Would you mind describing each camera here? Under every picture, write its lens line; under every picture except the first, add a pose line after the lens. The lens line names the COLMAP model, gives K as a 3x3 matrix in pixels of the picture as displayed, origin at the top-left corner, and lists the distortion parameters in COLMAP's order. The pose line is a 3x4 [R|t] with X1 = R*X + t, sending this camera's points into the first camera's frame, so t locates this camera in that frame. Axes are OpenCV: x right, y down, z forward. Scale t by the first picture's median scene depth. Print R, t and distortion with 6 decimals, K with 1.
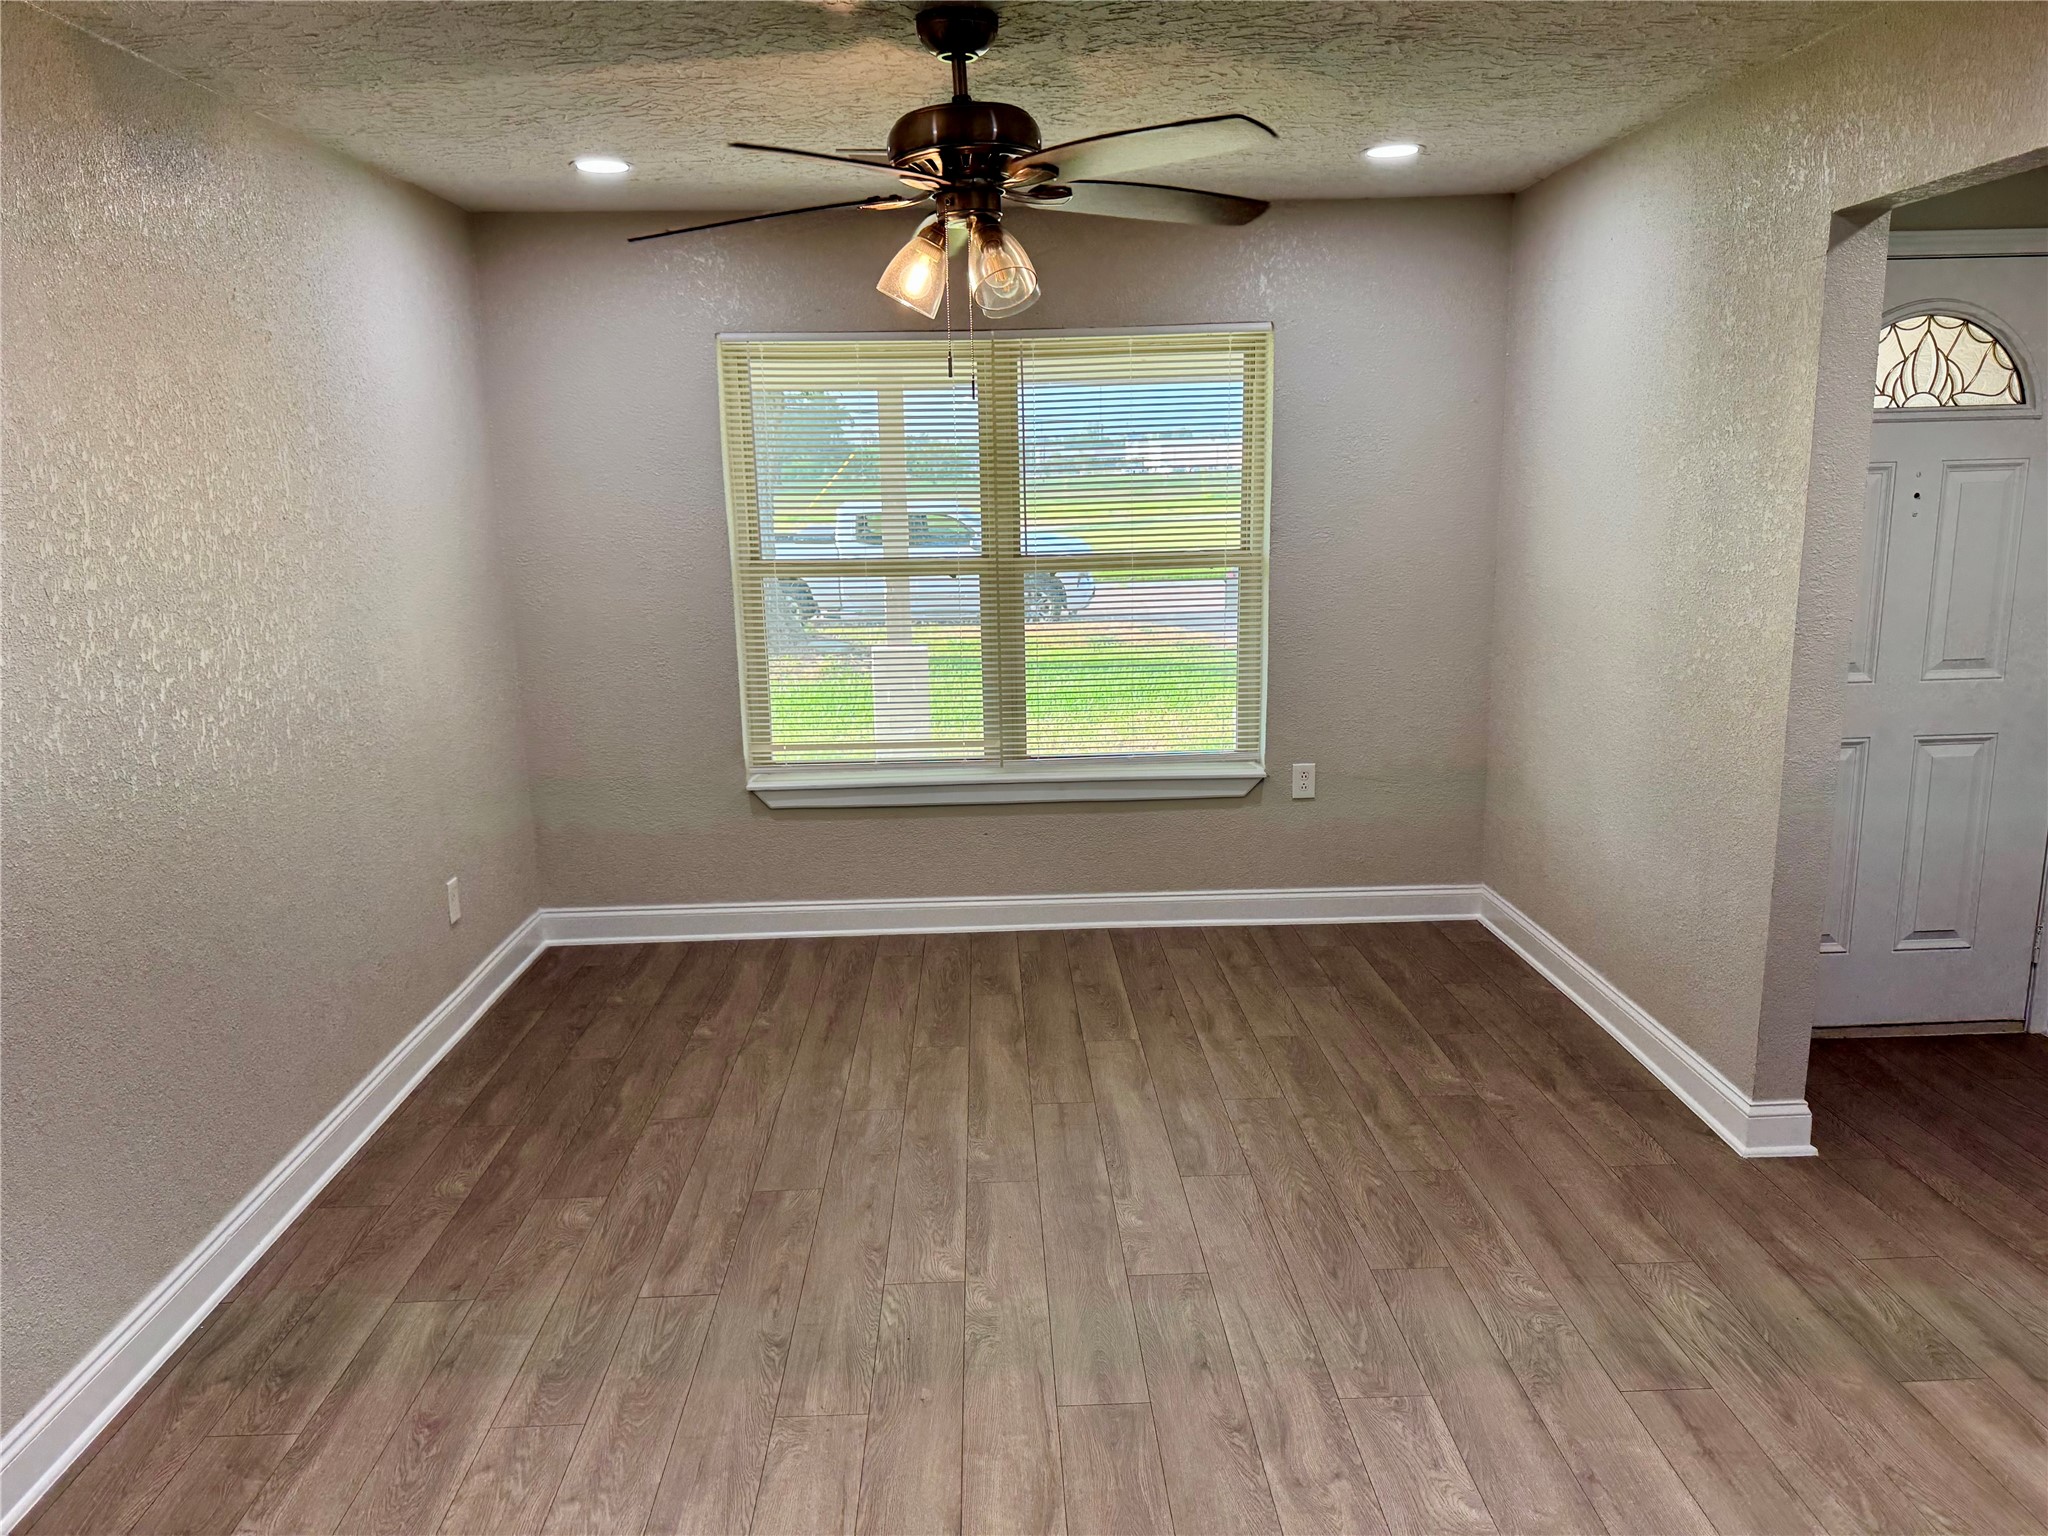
lens RADIAL K [[1439.3, 0, 1009.9], [0, 1439.3, 776.9], [0, 0, 1]] dist [0.076226, -0.111164]
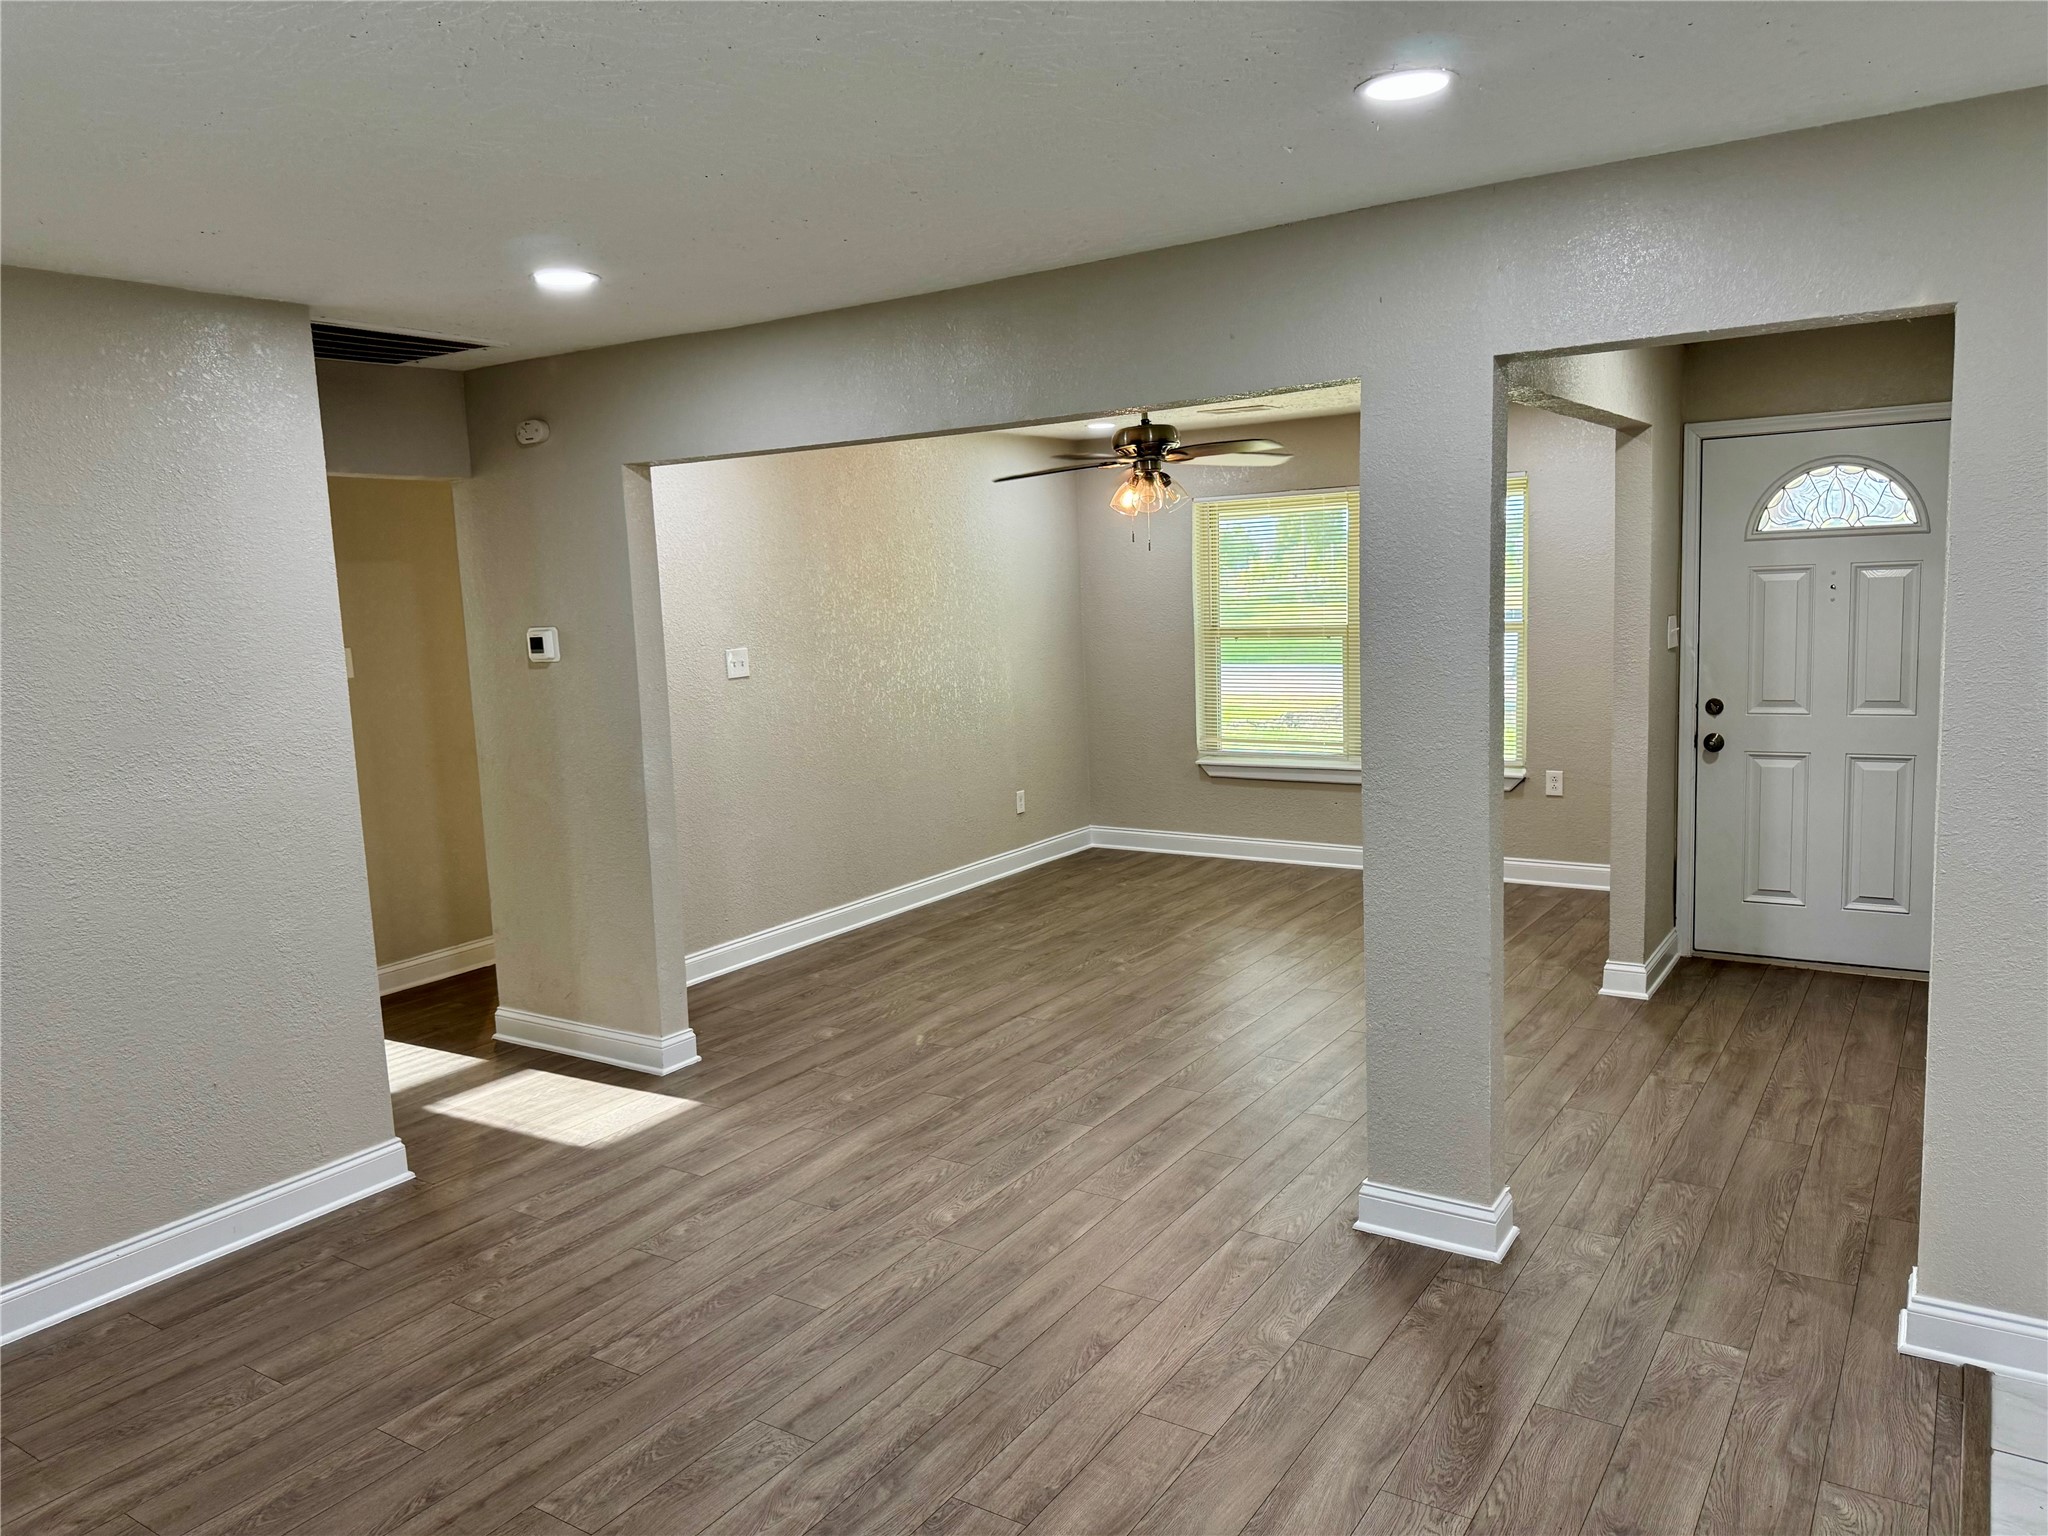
lens RADIAL K [[1439.3, 0, 1003.7], [0, 1439.3, 773.2], [0, 0, 1]] dist [0.076226, -0.111164]
pose [[0.816589, 0.066145, -0.573417, 0.791164], [-0.097837, 0.994899, -0.024564, 0.110178], [0.568867, 0.076160, 0.818895, -0.655903]]
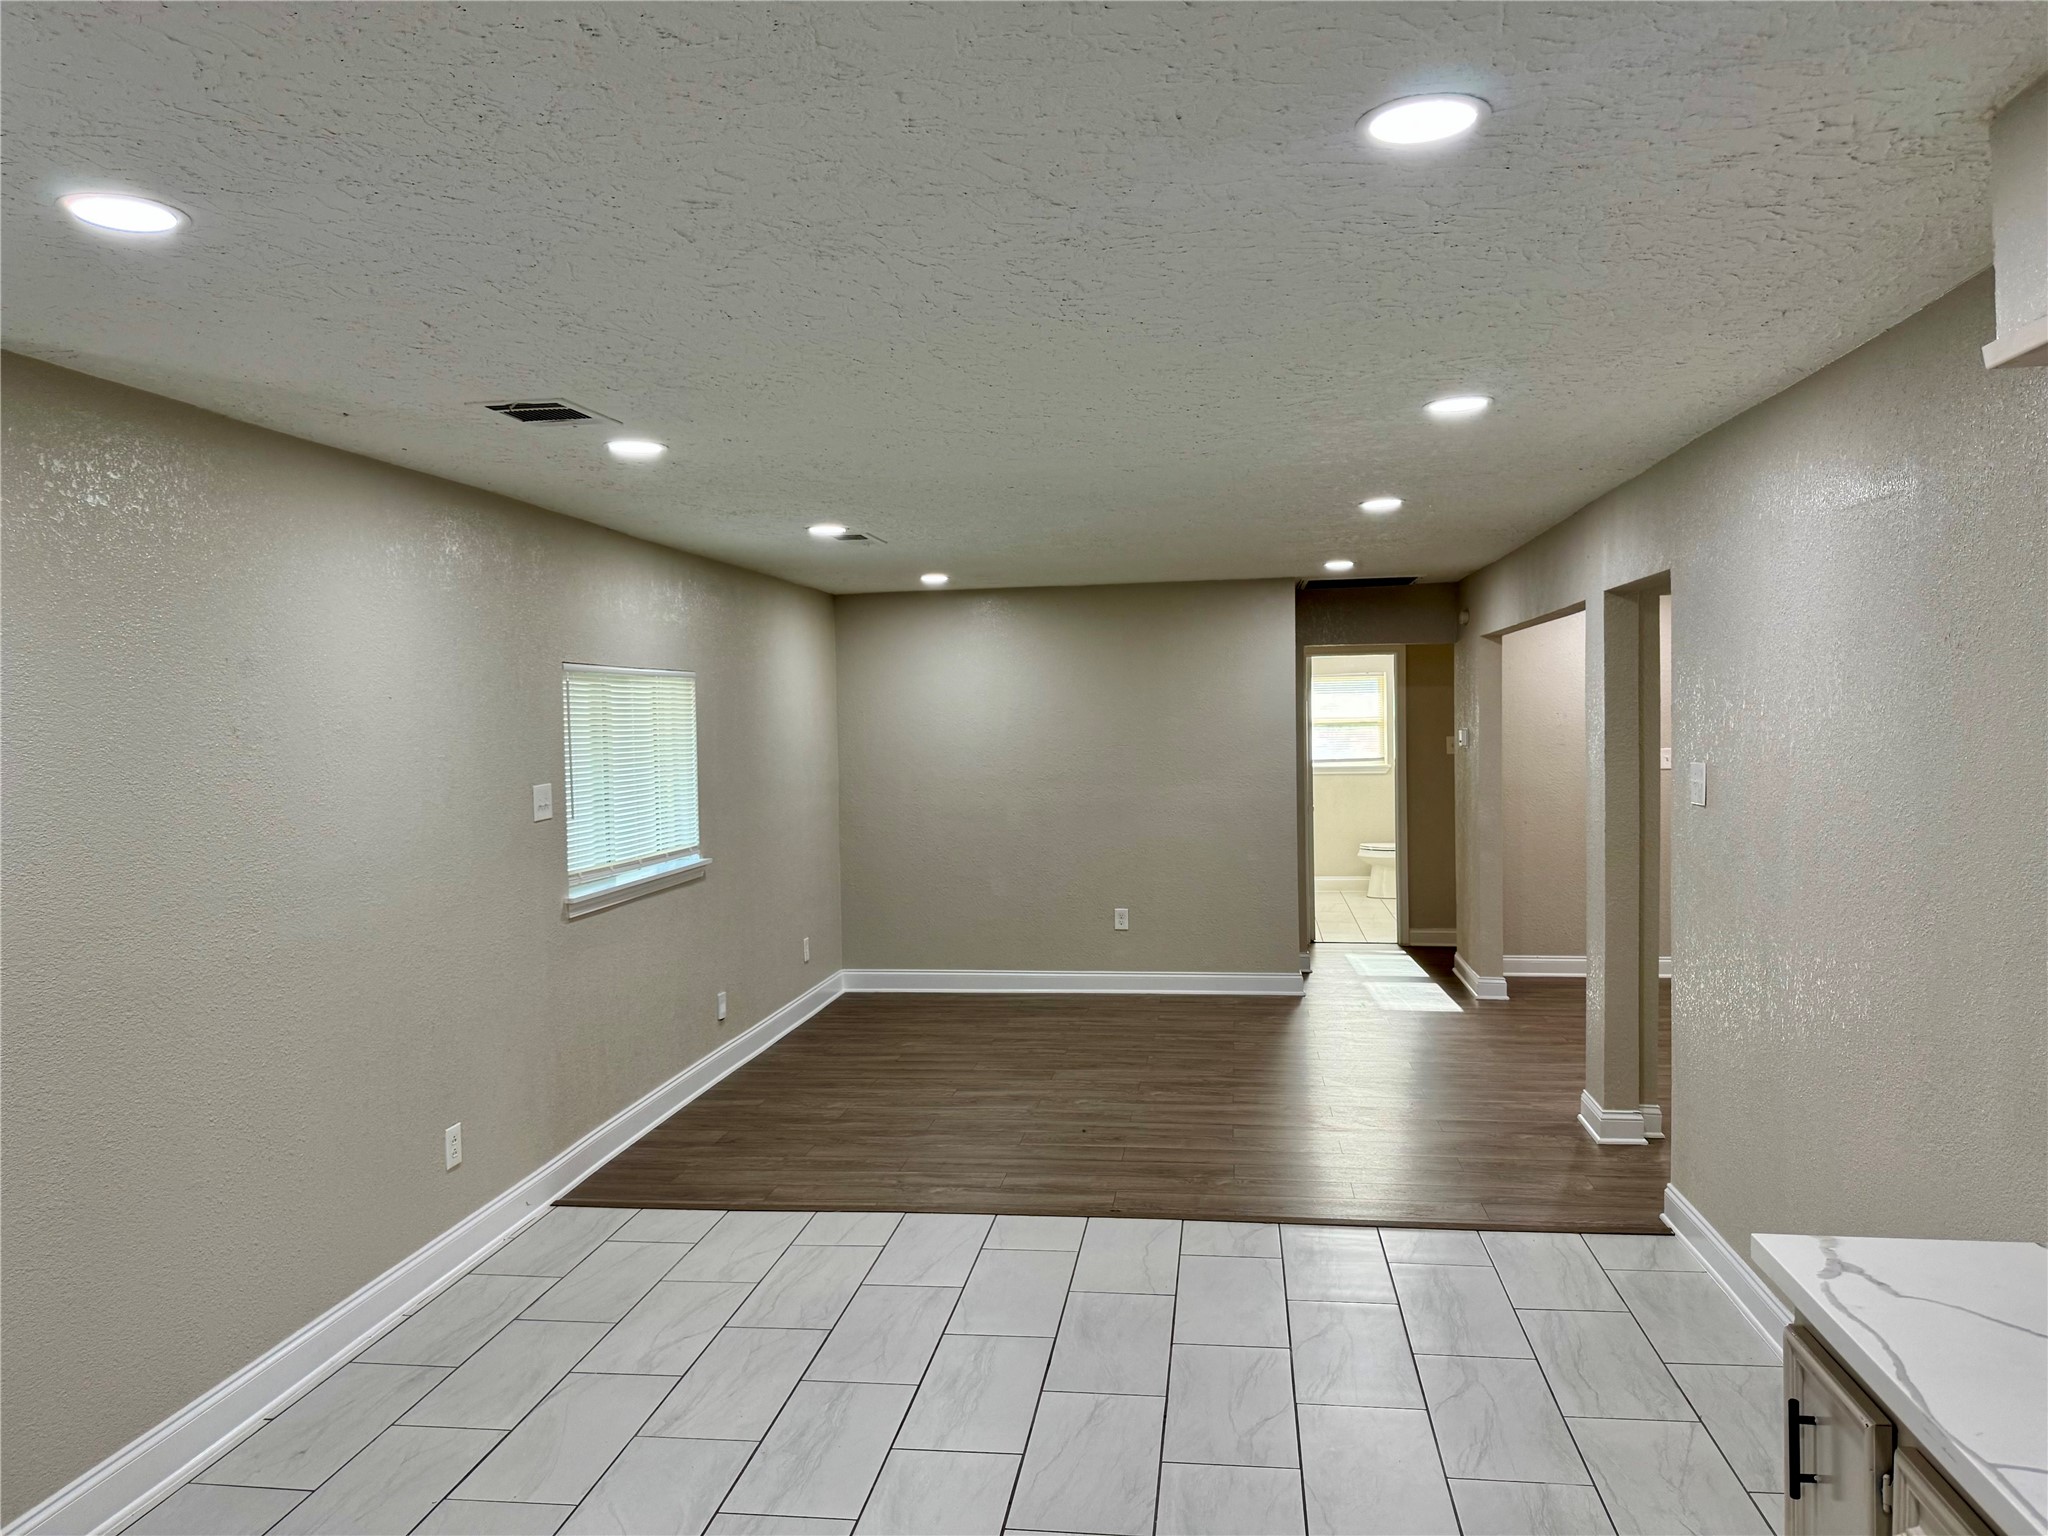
lens RADIAL K [[1439.3, 0, 1025.3], [0, 1439.3, 765.8], [0, 0, 1]] dist [0.076226, -0.111164]
pose [[-0.166478, 0.058535, -0.984306, 2.068165], [-0.184147, 0.978829, 0.089354, -0.035772], [0.968697, 0.196133, -0.152174, -0.119315]]
